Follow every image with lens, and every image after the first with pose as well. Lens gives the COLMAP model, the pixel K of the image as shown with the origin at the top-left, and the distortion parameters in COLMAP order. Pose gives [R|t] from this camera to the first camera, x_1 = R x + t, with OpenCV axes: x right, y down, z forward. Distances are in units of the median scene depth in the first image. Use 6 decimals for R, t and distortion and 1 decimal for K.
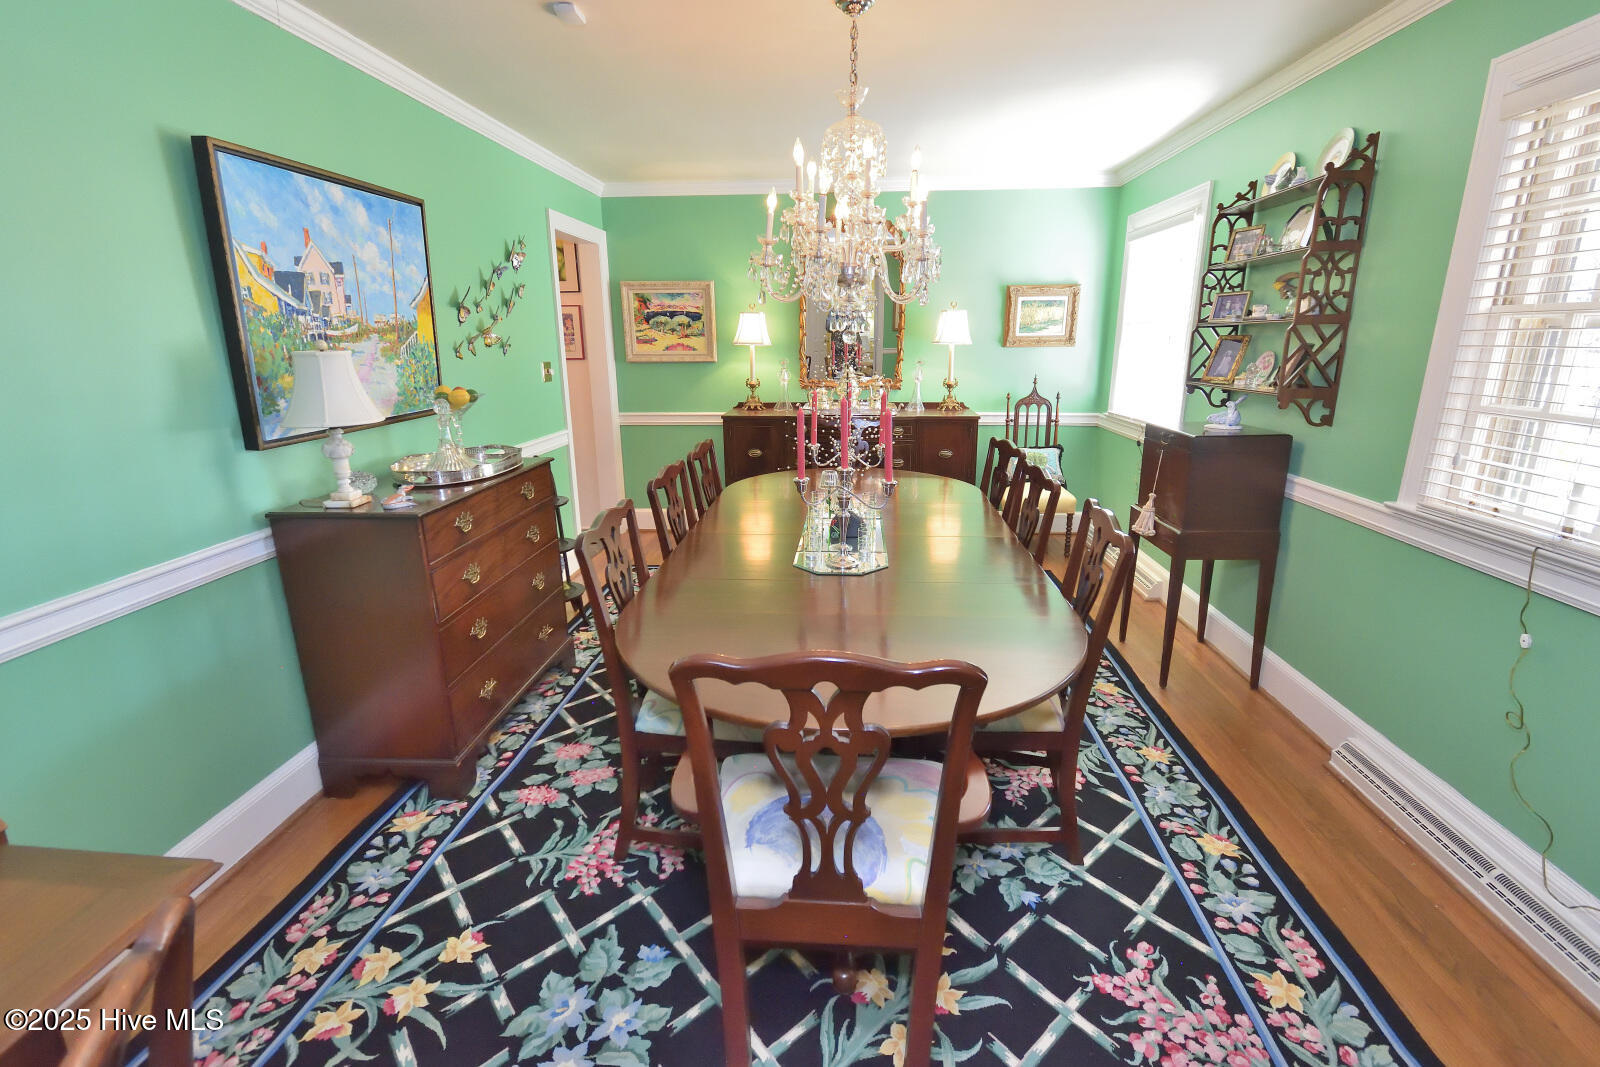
lens RADIAL K [[722.4, 0, 802.0], [0, 722.4, 531.4], [0, 0, 1]] dist [0.000241, -0.000137]
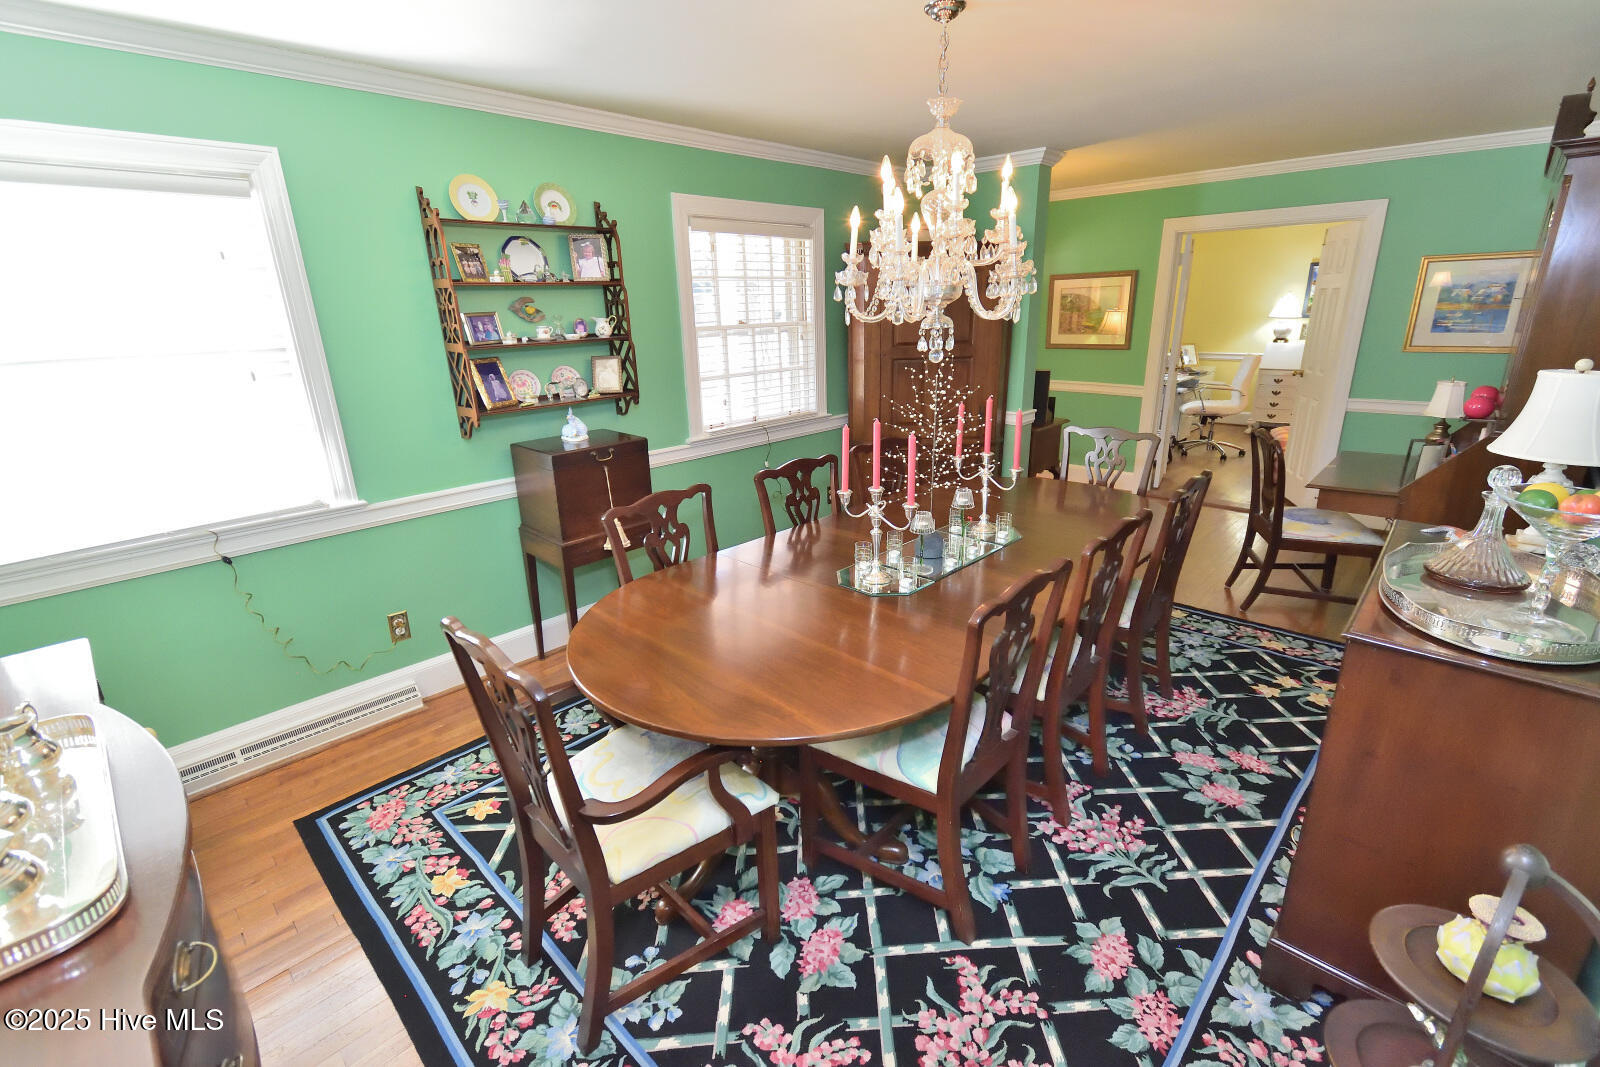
lens RADIAL K [[722.4, 0, 797.5], [0, 722.4, 534.8], [0, 0, 1]] dist [0.000241, -0.000137]
pose [[-0.768902, -0.163487, 0.618111, -0.461324], [0.193421, 0.861978, 0.468596, -0.582375], [-0.609407, 0.479860, -0.631155, 1.953966]]
